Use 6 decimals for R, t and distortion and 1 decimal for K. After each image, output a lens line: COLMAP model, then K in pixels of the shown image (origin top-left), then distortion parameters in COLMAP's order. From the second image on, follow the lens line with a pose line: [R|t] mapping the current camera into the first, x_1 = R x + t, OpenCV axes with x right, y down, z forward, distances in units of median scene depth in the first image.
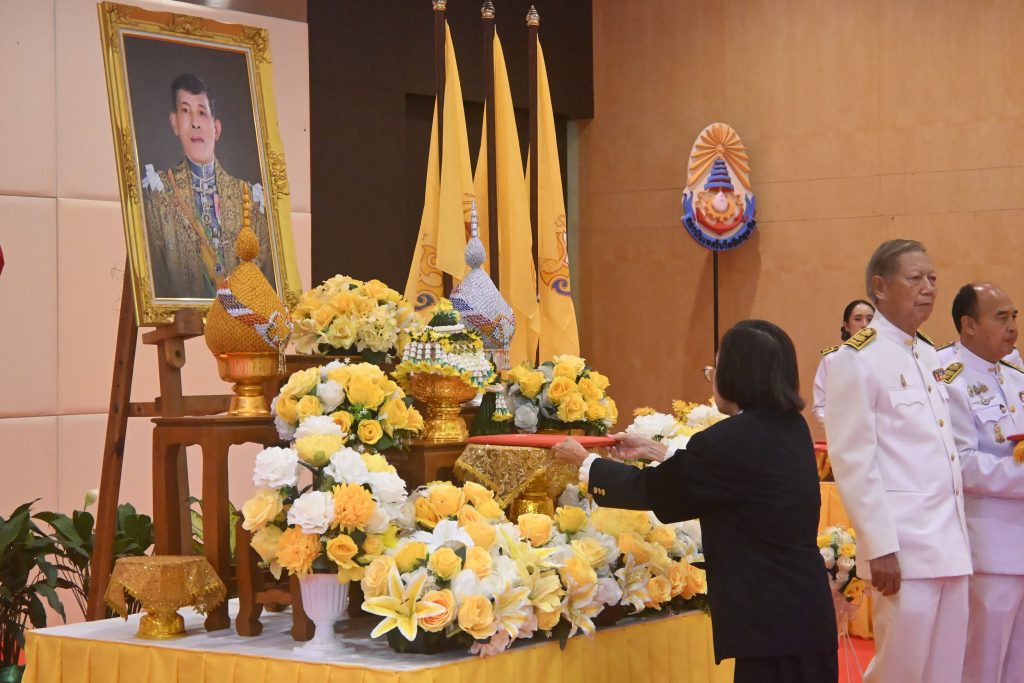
lens RADIAL K [[2113.6, 0, 510.4], [0, 2113.6, 336.9], [0, 0, 1]] dist [0.027829, 0.146625]
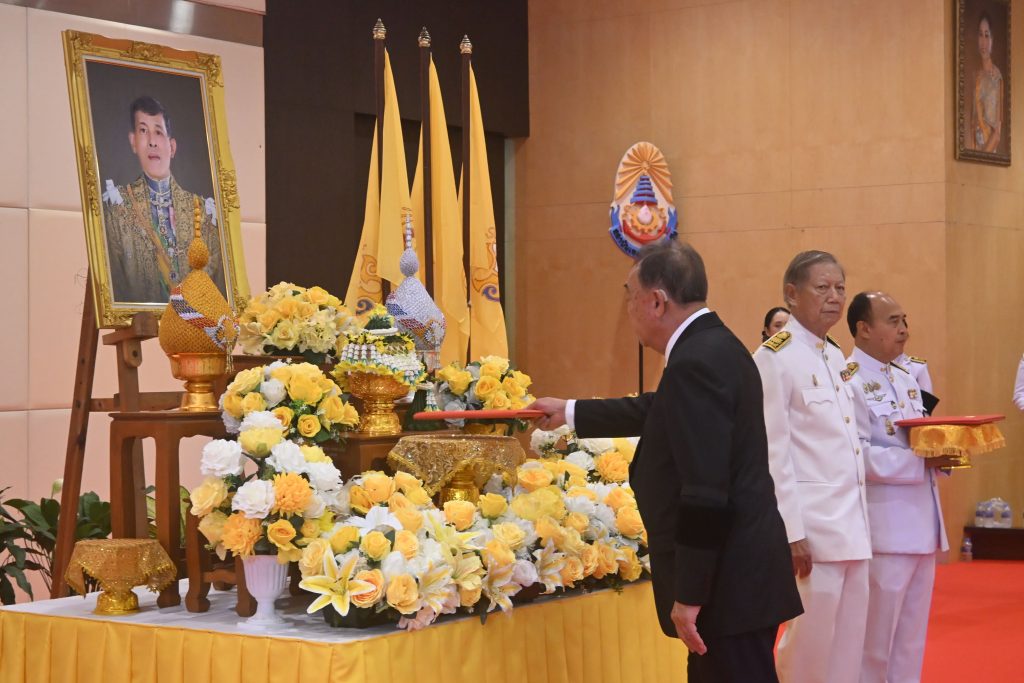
lens RADIAL K [[1971.5, 0, 513.1], [0, 1971.5, 336.8], [0, 0, 1]] dist [0.029924, -0.005014]
pose [[0.999632, 0.003340, 0.026927, 0.010399], [-0.003324, 0.999994, -0.000633, -0.000781], [-0.026929, 0.000543, 0.999637, -0.021846]]
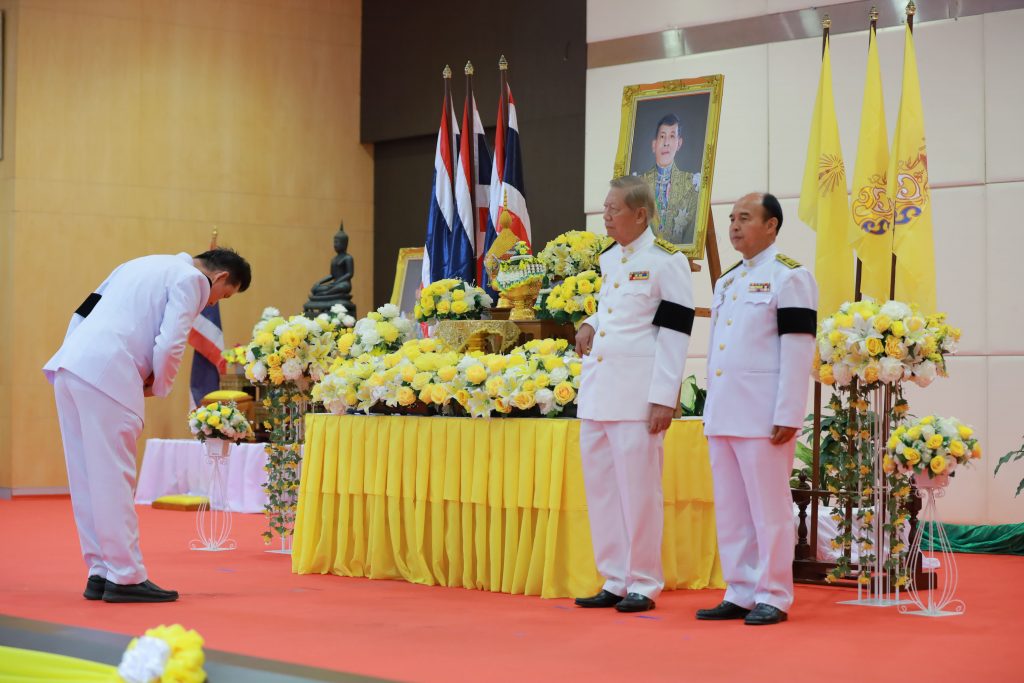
lens RADIAL K [[2287.1, 0, 511.2], [0, 2287.1, 343.2], [0, 0, 1]] dist [-0.020058, -0.335057]
pose [[-0.196105, -0.009640, -0.980535, 1.828654], [-0.002653, 0.999953, -0.009300, 0.084478], [0.980579, 0.000777, -0.196122, 1.348645]]
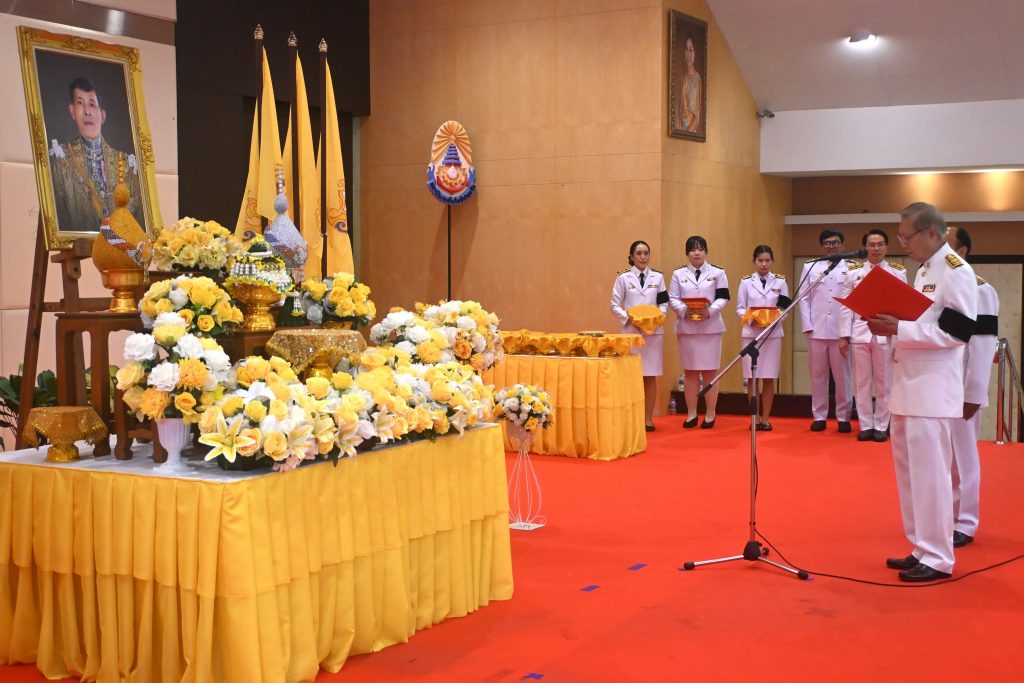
lens RADIAL K [[1366.8, 0, 511.2], [0, 1366.8, 340.8], [0, 0, 1]] dist [0.019734, -0.049104]
pose [[0.990603, 0.000902, 0.136764, 0.013365], [-0.008971, 0.998253, 0.058399, -0.000761], [-0.136472, -0.059077, 0.988881, 0.014571]]
